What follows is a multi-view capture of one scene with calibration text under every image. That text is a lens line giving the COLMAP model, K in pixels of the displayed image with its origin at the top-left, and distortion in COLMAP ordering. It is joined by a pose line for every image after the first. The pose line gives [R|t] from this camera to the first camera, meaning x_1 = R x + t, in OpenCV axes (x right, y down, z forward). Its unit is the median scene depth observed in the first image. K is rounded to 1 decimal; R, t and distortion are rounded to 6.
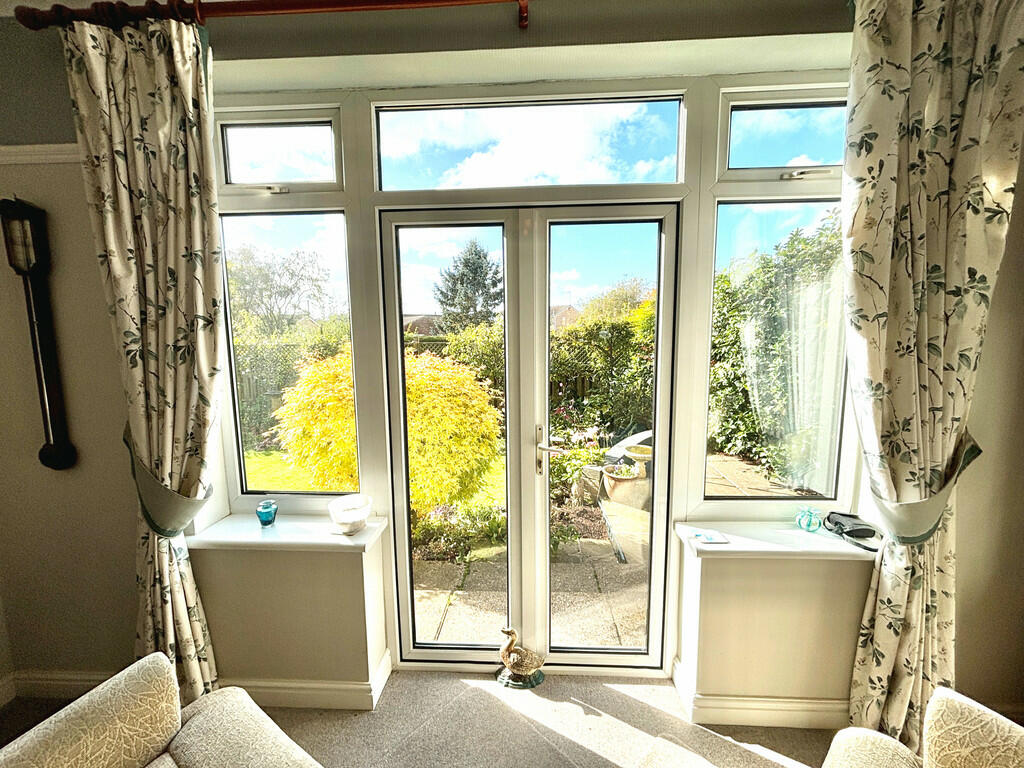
lens RADIAL K [[424.7, 0, 512.0], [0, 424.7, 384.0], [0, 0, 1]] dist [-0.001308, 0.000178]
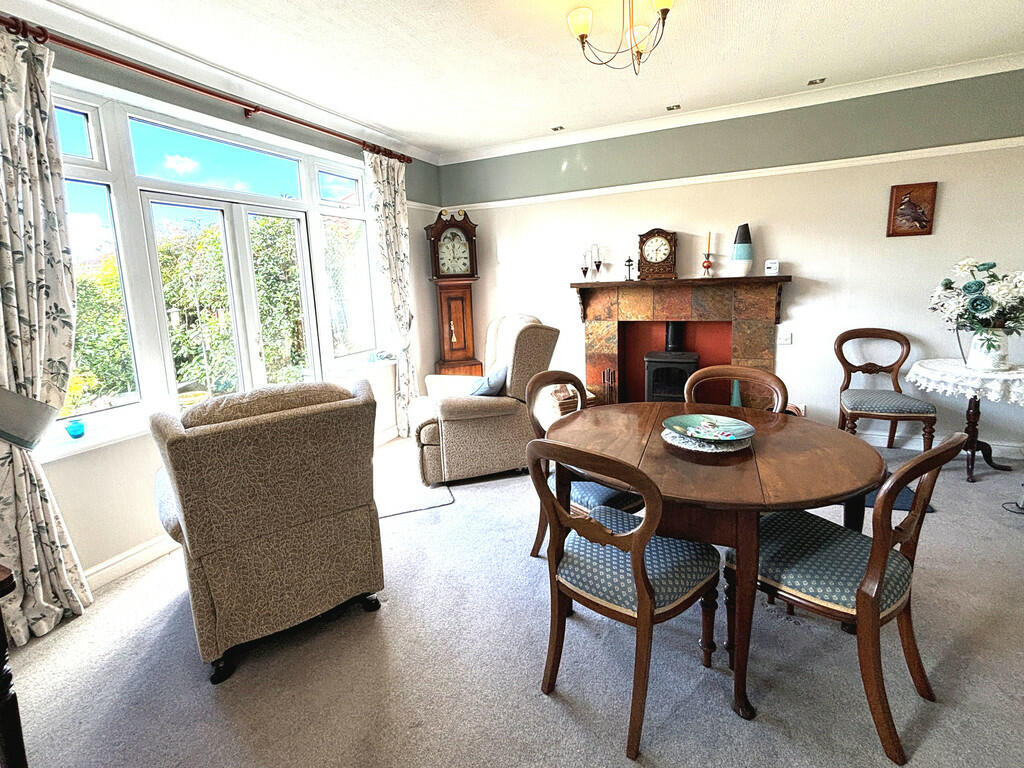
lens RADIAL K [[424.7, 0, 512.0], [0, 424.7, 384.0], [0, 0, 1]] dist [-0.001308, 0.000178]
pose [[0.367307, -0.228989, 0.901471, -1.587275], [0.138789, 0.971862, 0.190320, 0.166687], [-0.919686, 0.055208, 0.388753, -0.842416]]
